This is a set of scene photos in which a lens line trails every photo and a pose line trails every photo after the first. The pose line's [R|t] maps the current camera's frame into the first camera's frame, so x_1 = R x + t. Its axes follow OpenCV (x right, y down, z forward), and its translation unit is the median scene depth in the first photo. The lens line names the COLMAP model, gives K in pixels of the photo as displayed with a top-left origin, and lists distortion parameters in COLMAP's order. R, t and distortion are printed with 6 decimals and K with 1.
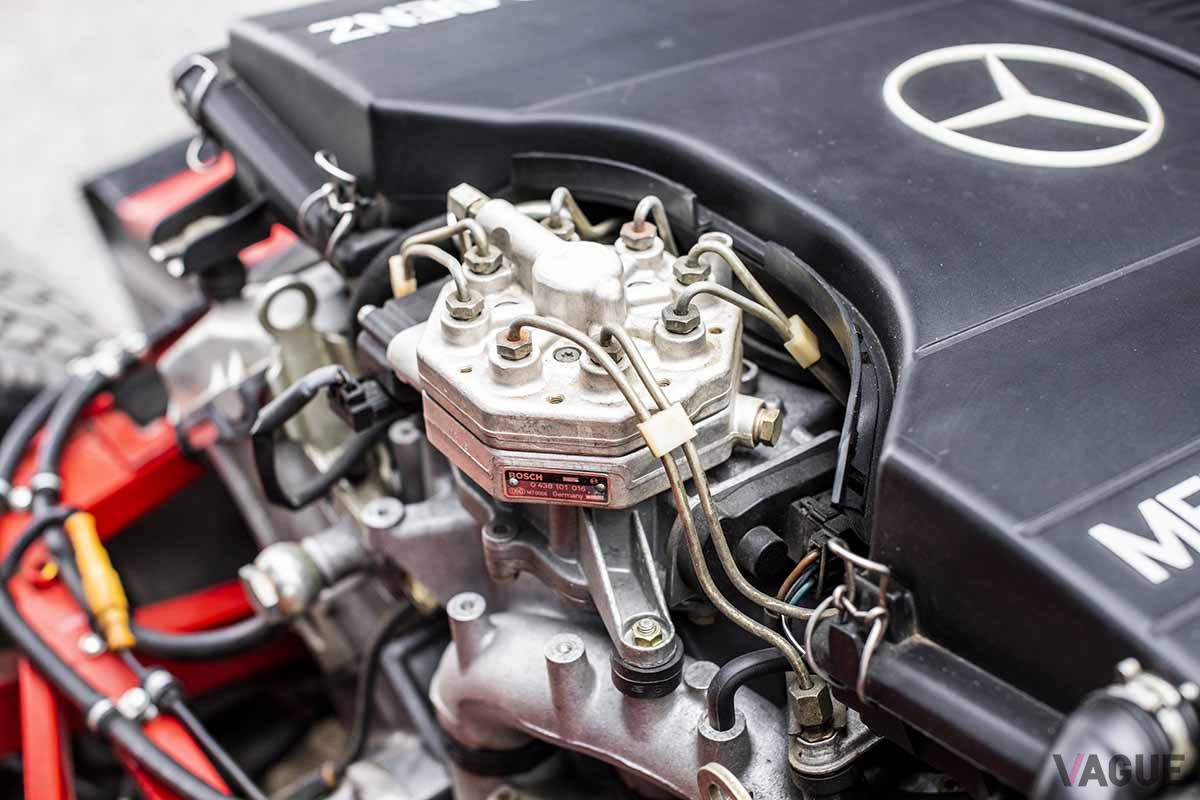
lens RADIAL K [[1812.7, 0, 600.0], [0, 1812.7, 400.0], [0, 0, 1]] dist [-0.154493, 0.003882]
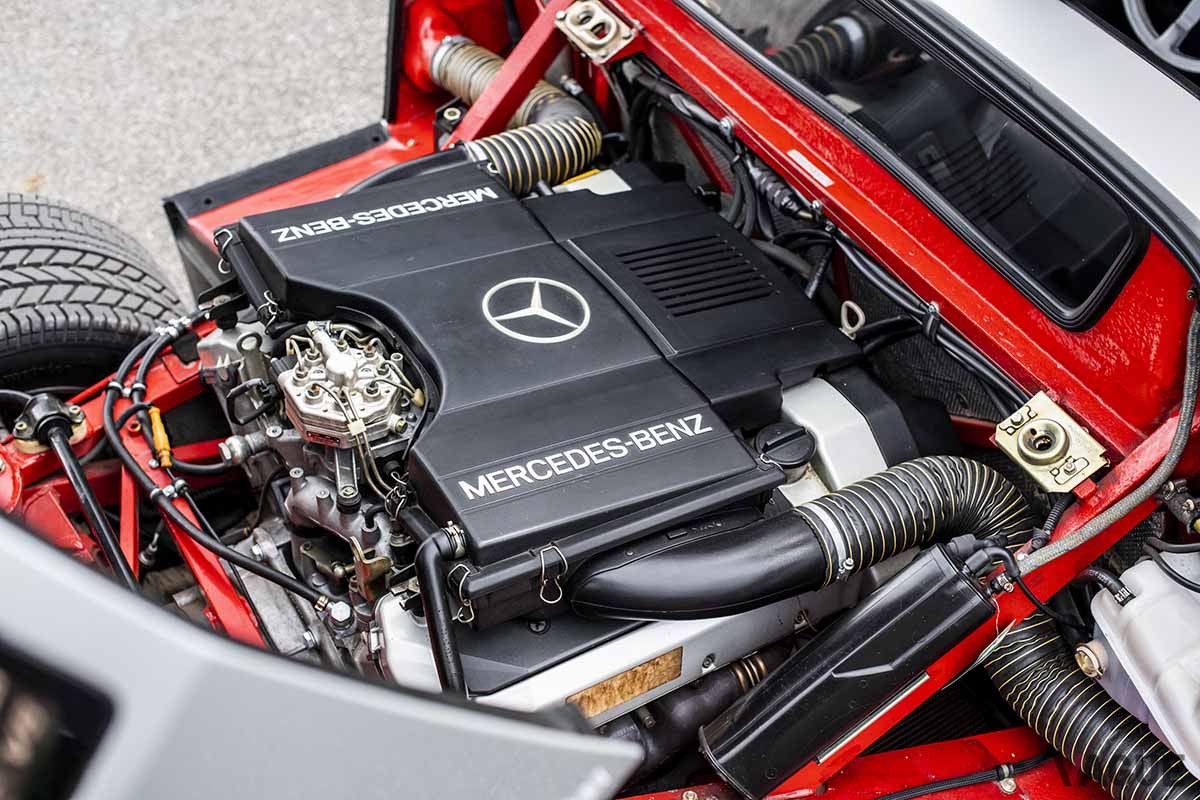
lens RADIAL K [[1812.7, 0, 600.0], [0, 1812.7, 400.0], [0, 0, 1]] dist [-0.154493, 0.003882]
pose [[0.990752, 0.135485, -0.007428, 0.368168], [-0.134287, 0.986895, 0.089472, -0.285689], [0.019453, -0.087647, 0.995962, -1.618067]]
